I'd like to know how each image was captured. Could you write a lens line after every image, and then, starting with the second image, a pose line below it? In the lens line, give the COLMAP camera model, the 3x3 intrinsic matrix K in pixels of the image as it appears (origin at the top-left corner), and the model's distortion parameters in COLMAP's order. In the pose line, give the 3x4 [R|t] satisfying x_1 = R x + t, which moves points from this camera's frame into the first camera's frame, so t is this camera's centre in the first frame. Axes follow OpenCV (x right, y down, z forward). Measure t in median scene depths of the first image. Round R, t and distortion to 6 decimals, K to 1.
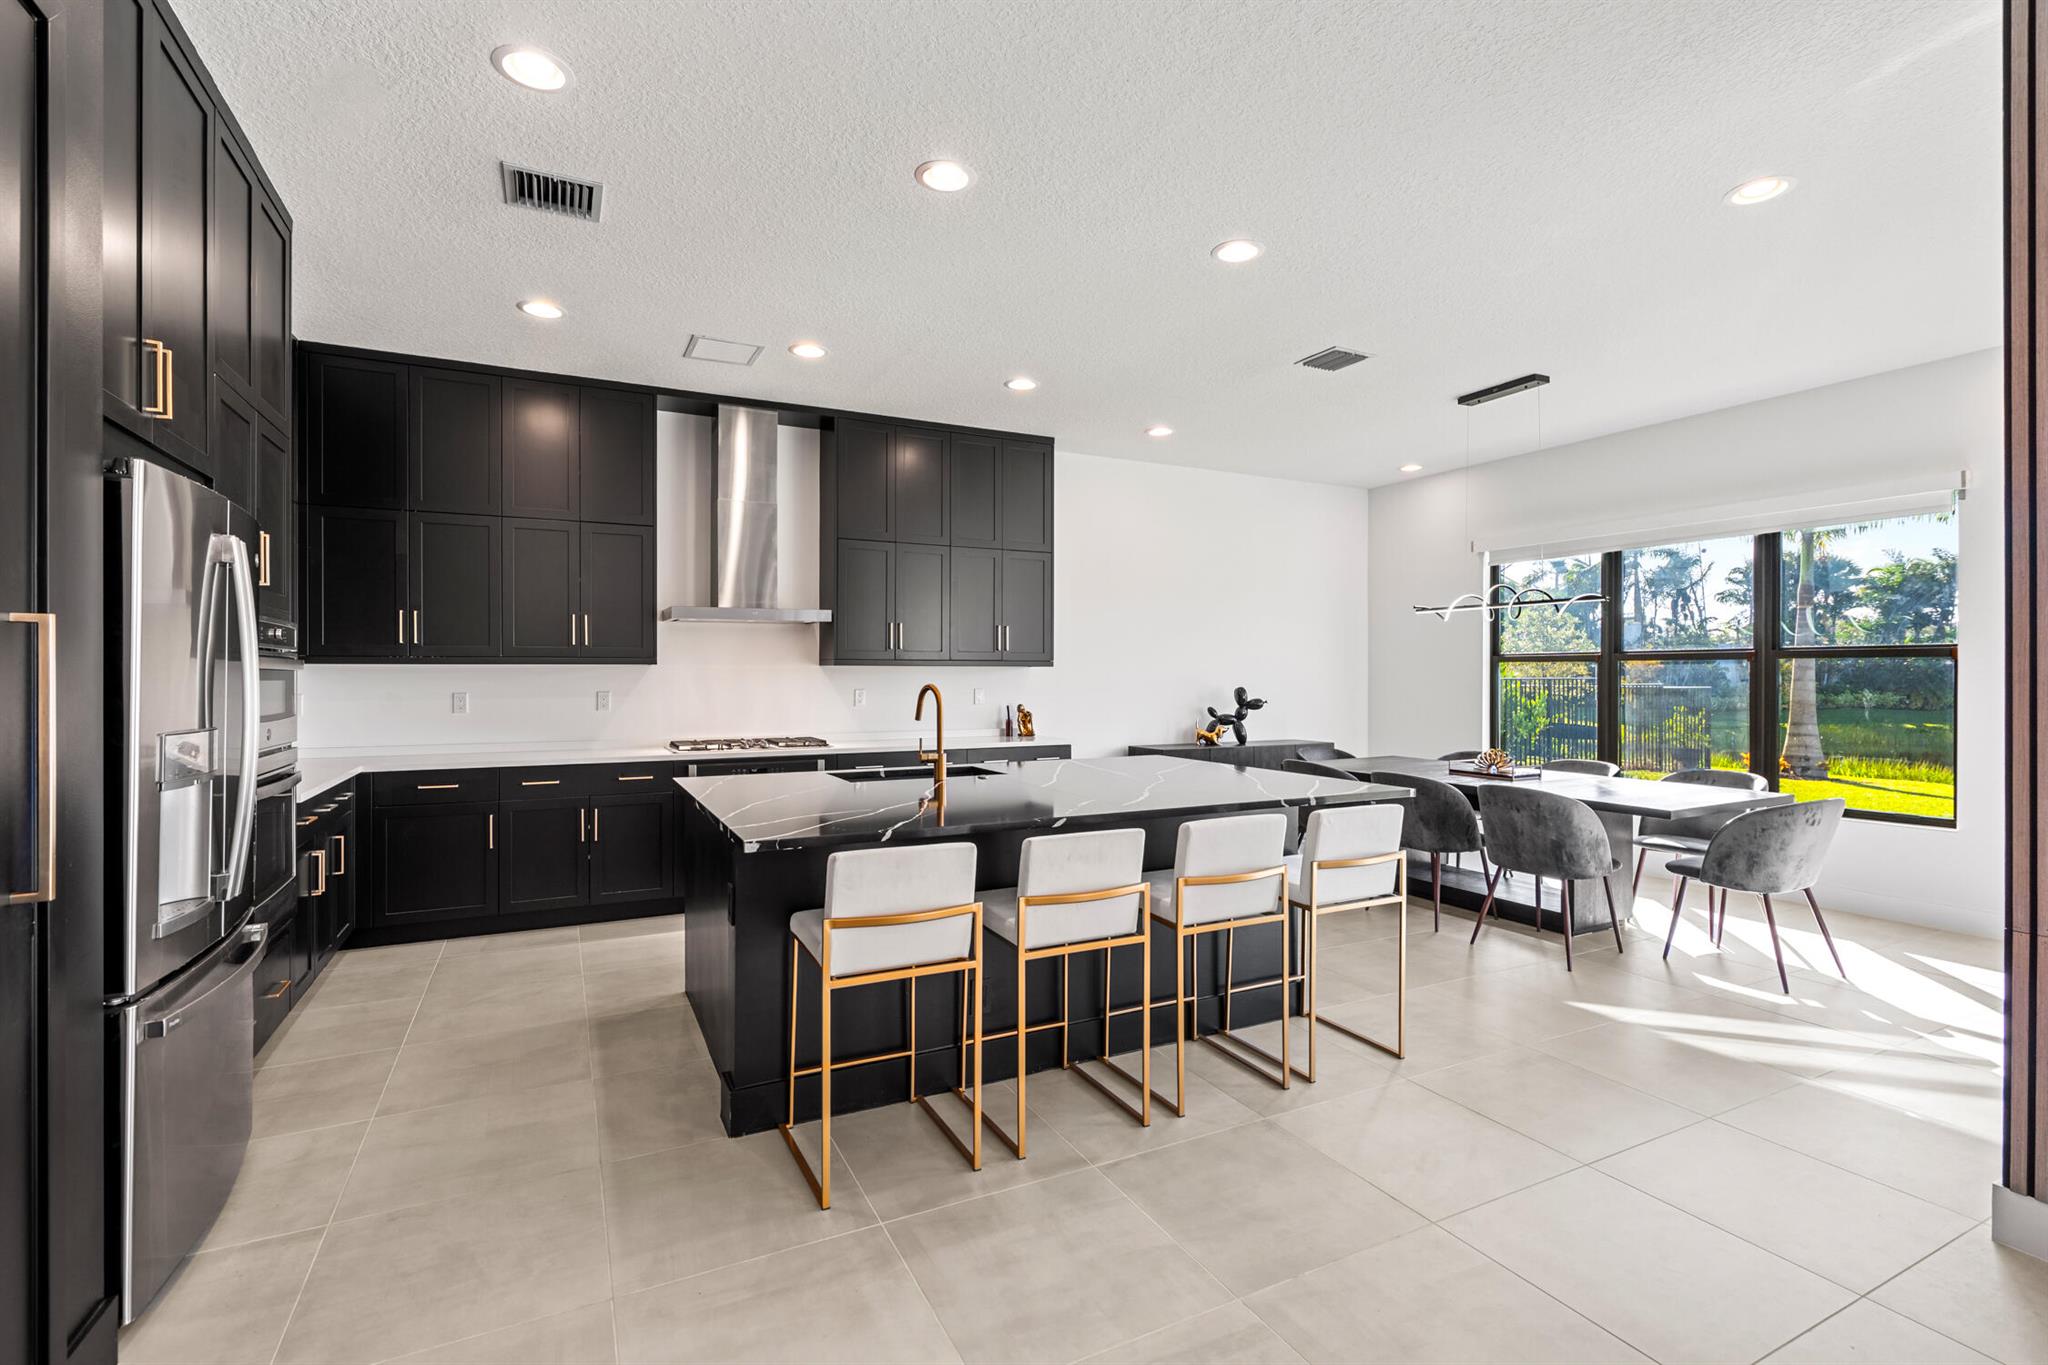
lens RADIAL K [[925.9, 0, 1017.8], [0, 925.9, 670.8], [0, 0, 1]] dist [-0.001227, -0.000013]
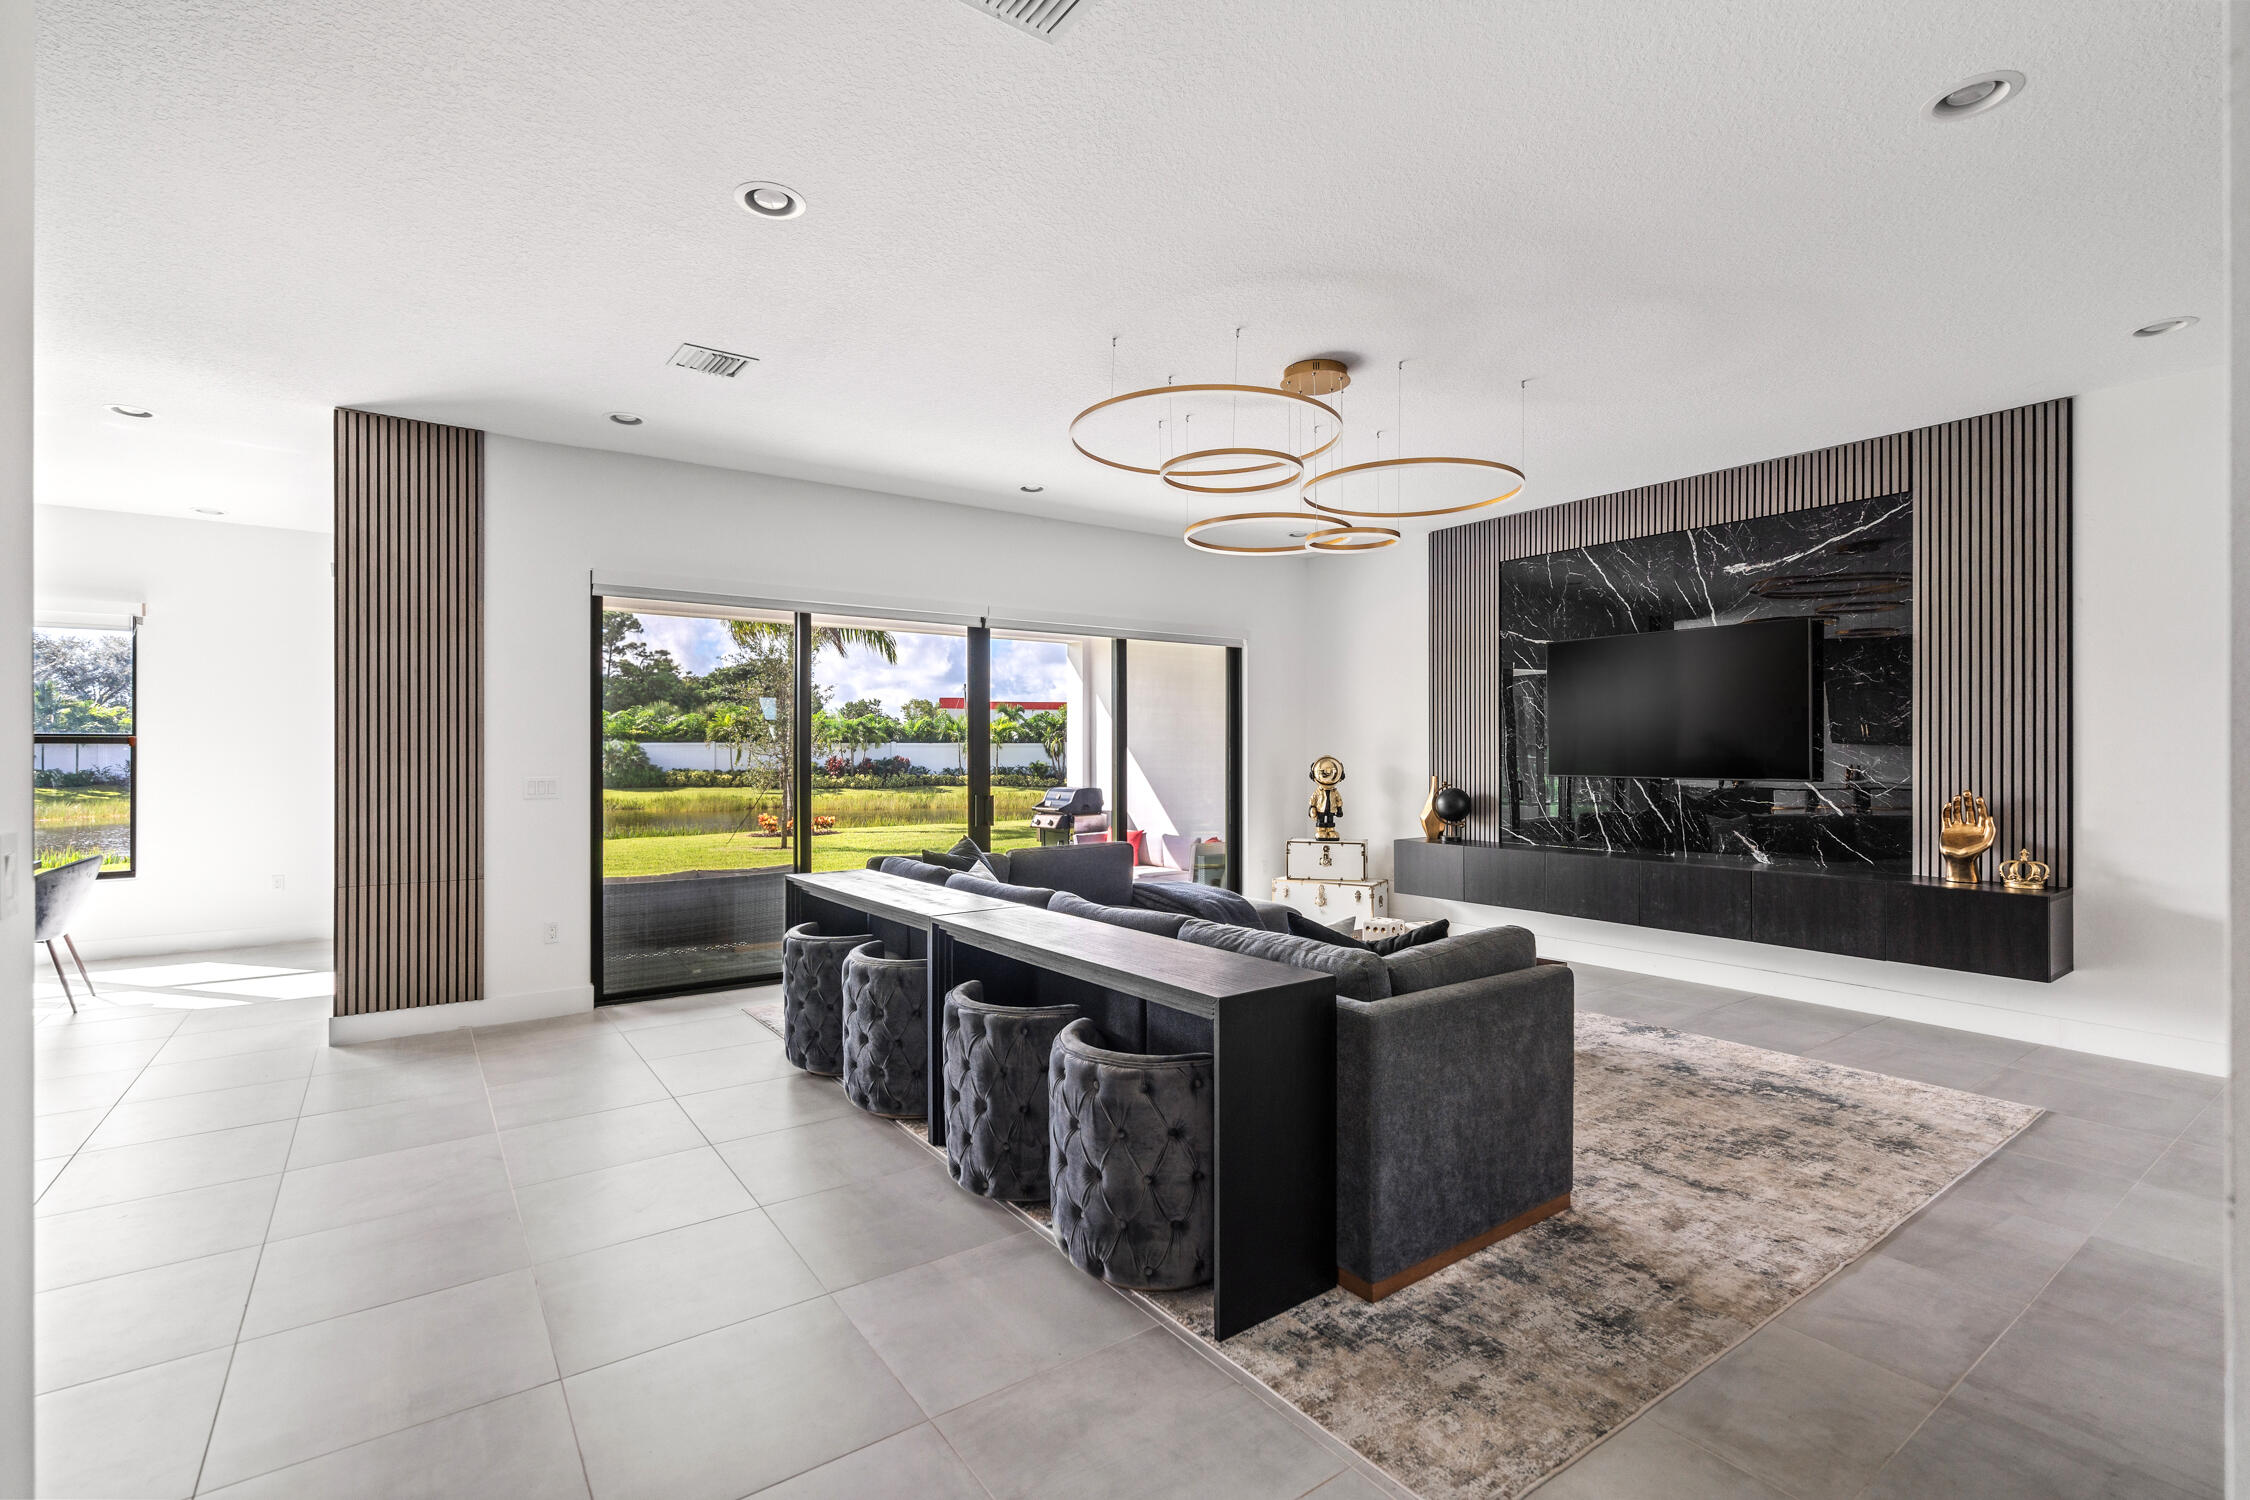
lens RADIAL K [[1014.2, 0, 1125.2], [0, 1014.2, 750.7], [0, 0, 1]] dist [-0.000511, 0.000219]
pose [[-0.165392, 0.003669, 0.986221, -0.666598], [-0.004283, 0.999981, -0.004439, -0.008906], [-0.986219, -0.004958, -0.165373, -0.160198]]
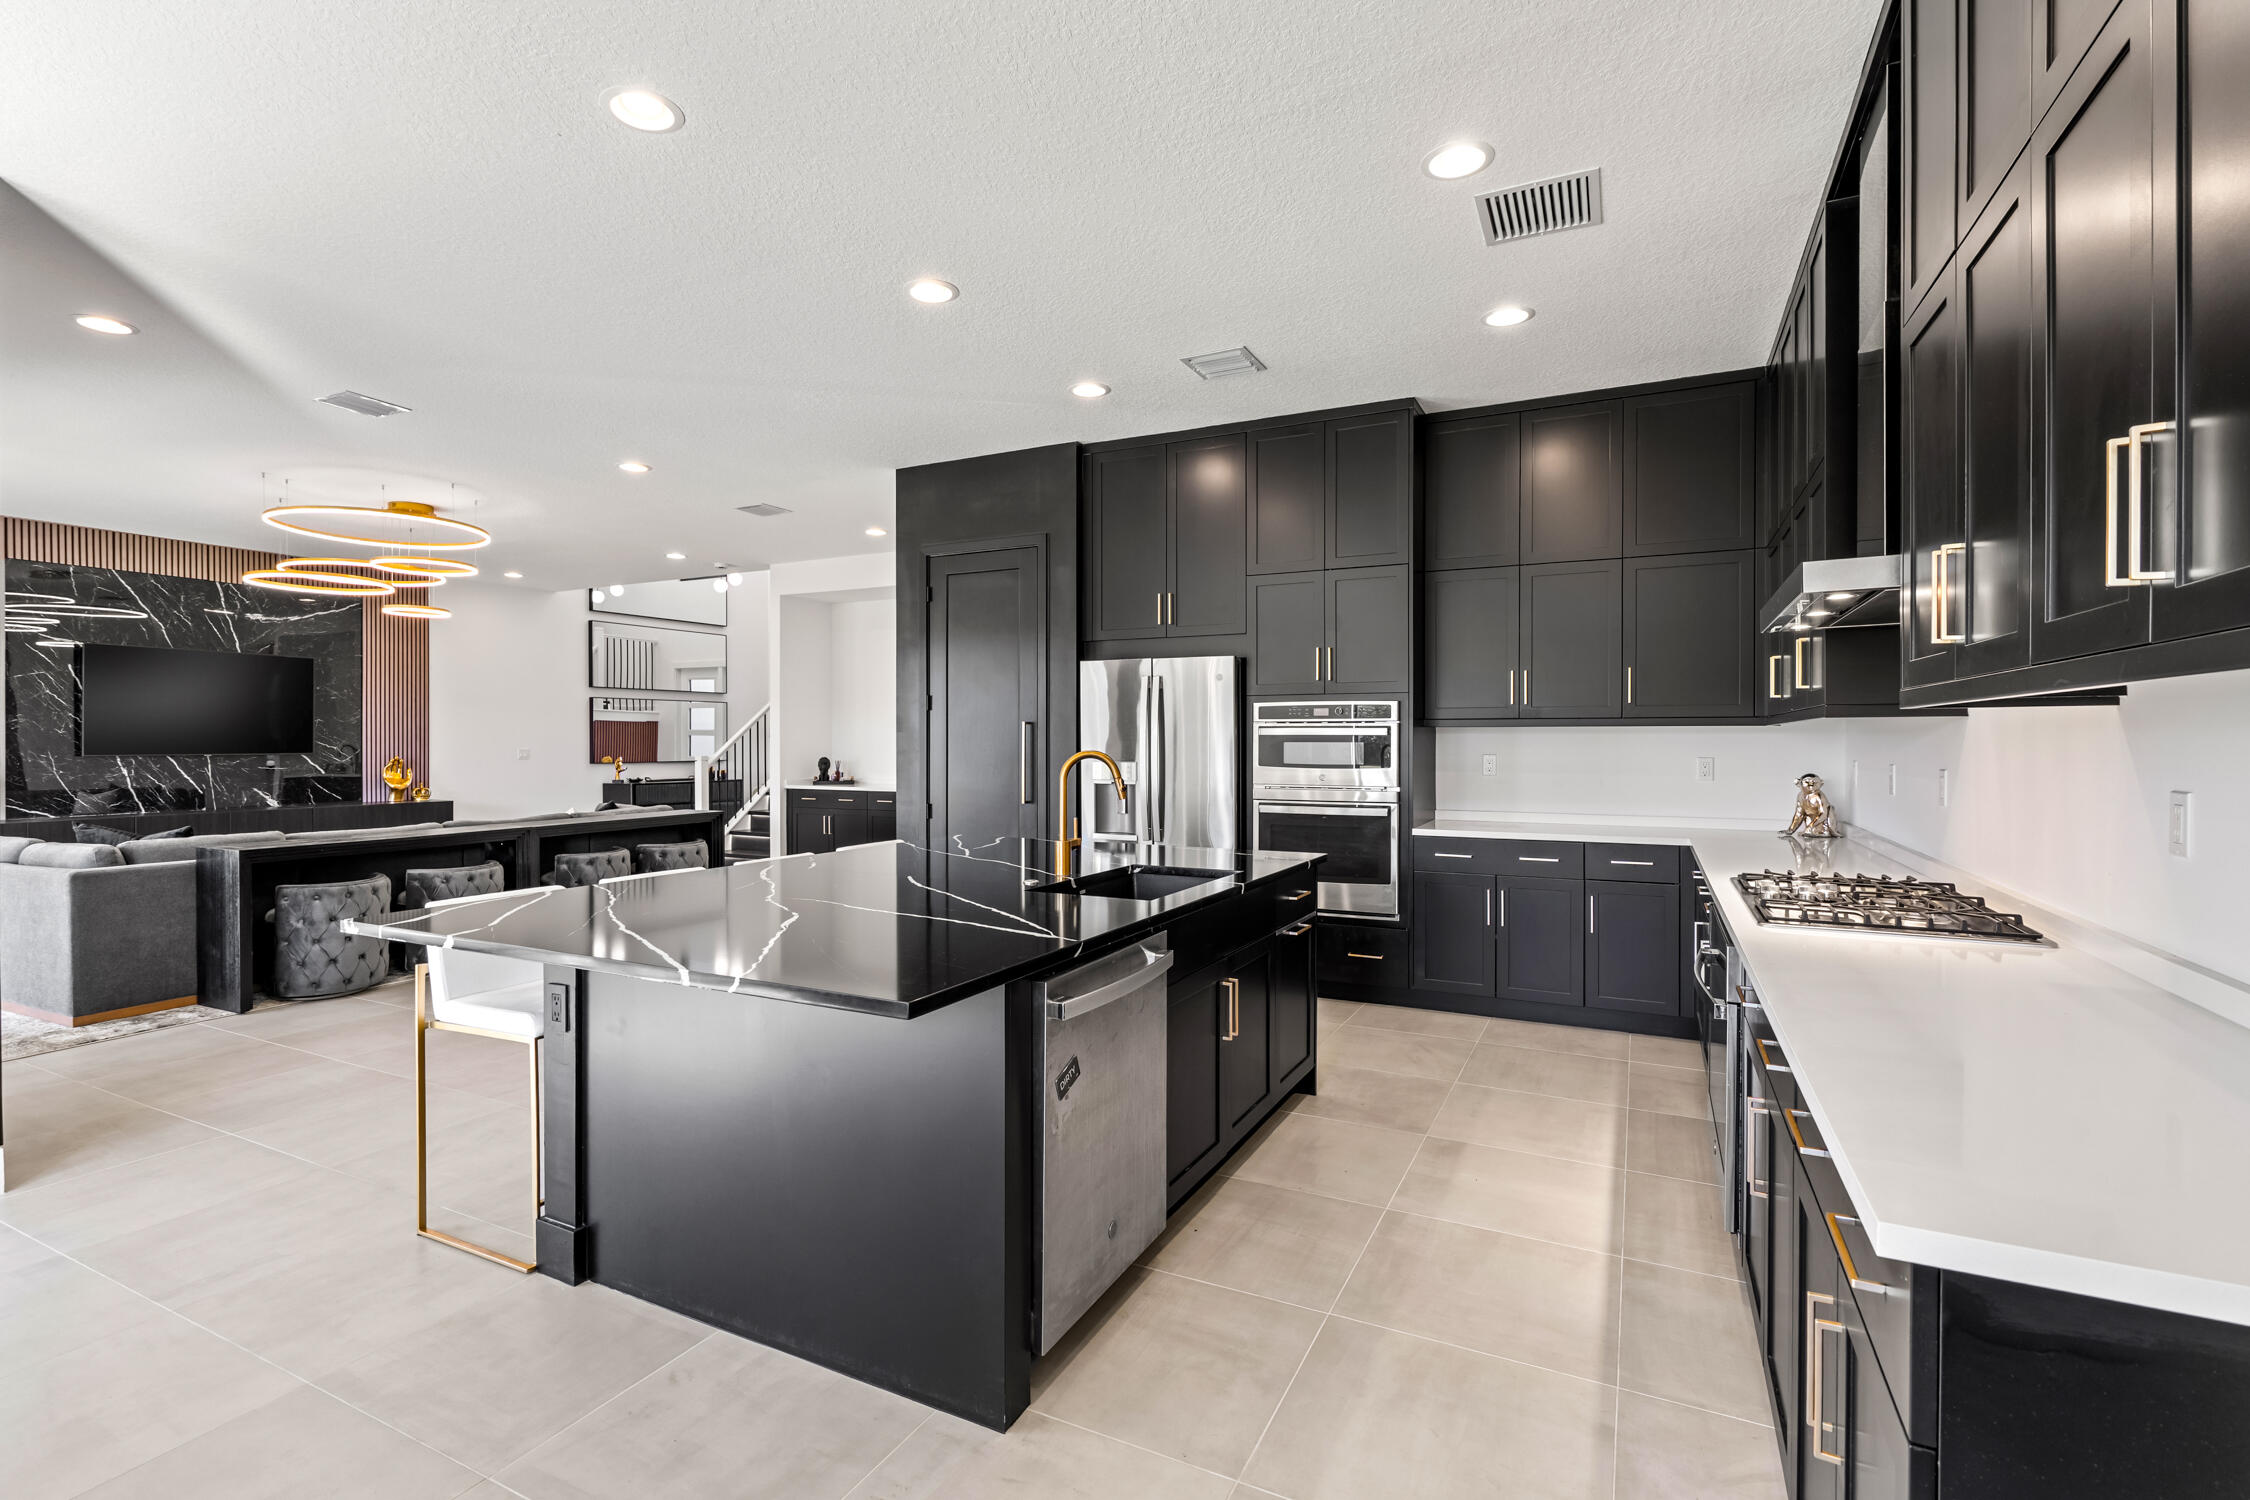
lens RADIAL K [[1015.5, 0, 1139.0], [0, 1015.5, 746.3], [0, 0, 1]] dist [-0.002790, 0.000220]
pose [[-0.791601, 0.005807, -0.611011, 0.327130], [0.005721, 0.999981, 0.002092, 0.008156], [0.611011, -0.001839, -0.791620, 1.476565]]
